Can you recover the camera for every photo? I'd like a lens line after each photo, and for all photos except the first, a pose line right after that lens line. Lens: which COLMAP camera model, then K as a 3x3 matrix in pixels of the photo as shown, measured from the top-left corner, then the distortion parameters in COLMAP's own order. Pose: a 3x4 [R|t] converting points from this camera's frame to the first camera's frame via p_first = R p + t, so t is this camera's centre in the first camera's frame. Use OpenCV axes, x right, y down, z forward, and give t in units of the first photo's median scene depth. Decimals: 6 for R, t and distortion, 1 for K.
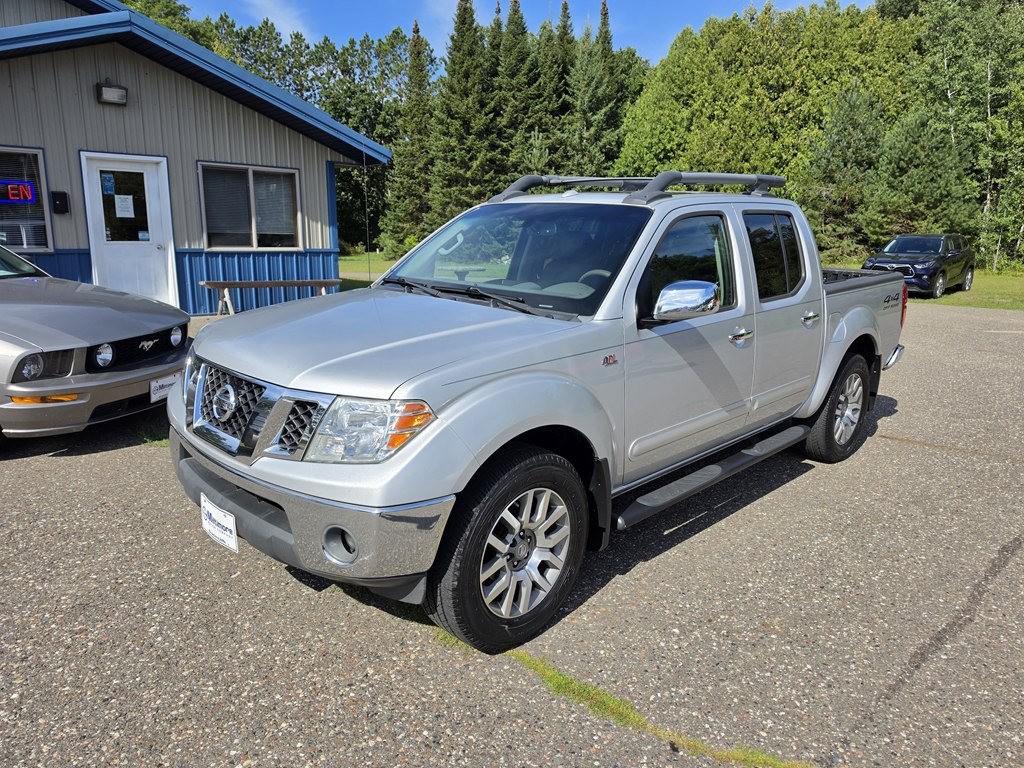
lens RADIAL K [[716.5, 0, 512.0], [0, 716.5, 384.0], [0, 0, 1]] dist [0.064733, -0.105205]
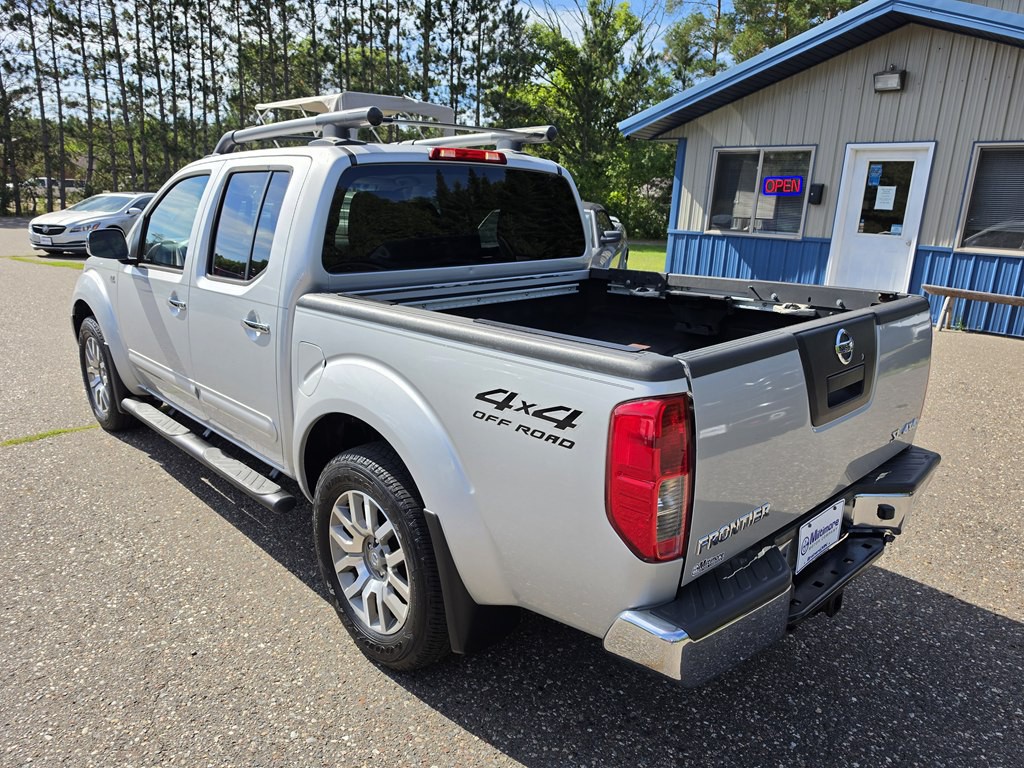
lens RADIAL K [[713.3, 0, 506.7], [0, 713.3, 409.1], [0, 0, 1]] dist [-0.003427, -0.009237]
pose [[-0.047353, 0.265815, -0.962860, 0.506942], [-0.244470, 0.931542, 0.269192, -0.122425], [0.968500, 0.248138, 0.020873, 0.594417]]
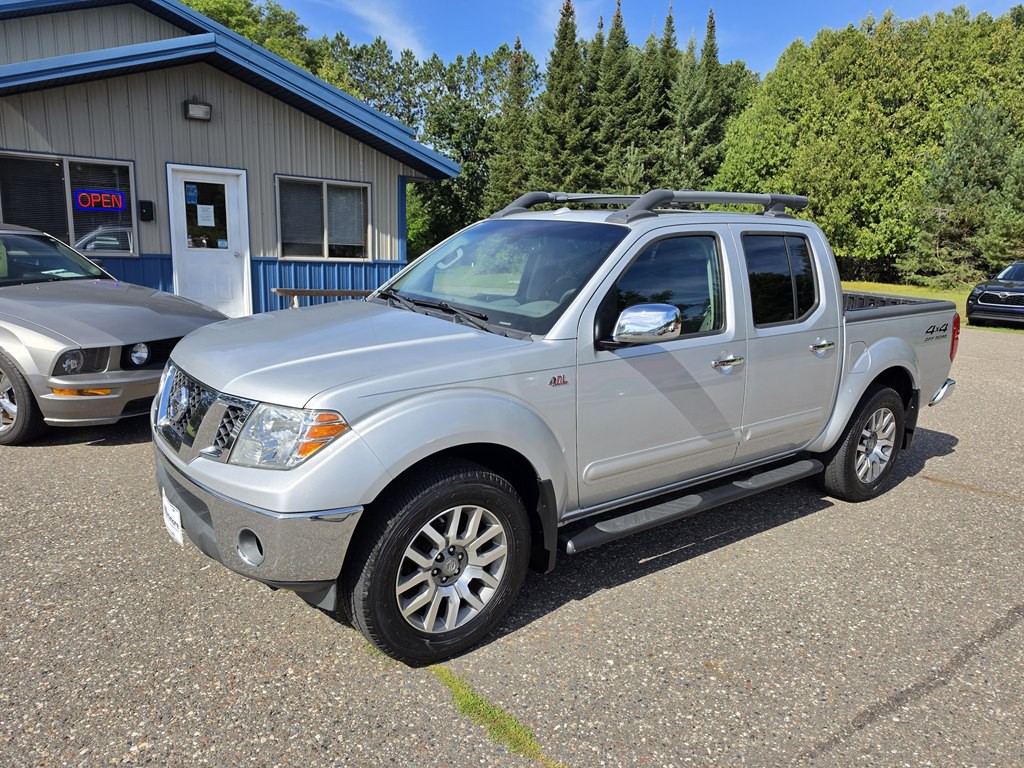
lens RADIAL K [[718.1, 0, 508.6], [0, 718.1, 393.8], [0, 0, 1]] dist [0.051126, -0.079199]
pose [[0.989636, 0.049885, -0.134652, 0.066492], [-0.050735, 0.998708, -0.002888, -0.002924], [0.134334, 0.009689, 0.990889, 0.004884]]
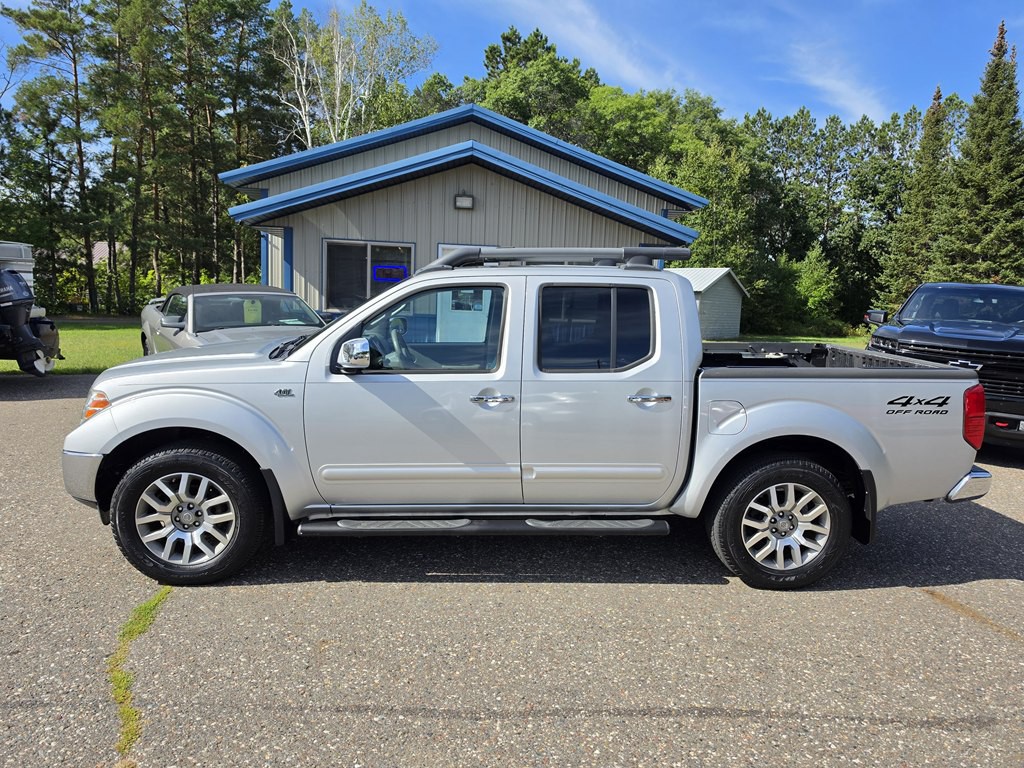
lens RADIAL K [[721.1, 0, 507.0], [0, 721.1, 381.6], [0, 0, 1]] dist [0.022961, -0.029060]
pose [[0.745845, 0.091887, -0.659751, 0.422143], [-0.164205, 0.985237, -0.048414, -0.019144], [0.645563, 0.144444, 0.749923, 0.094393]]
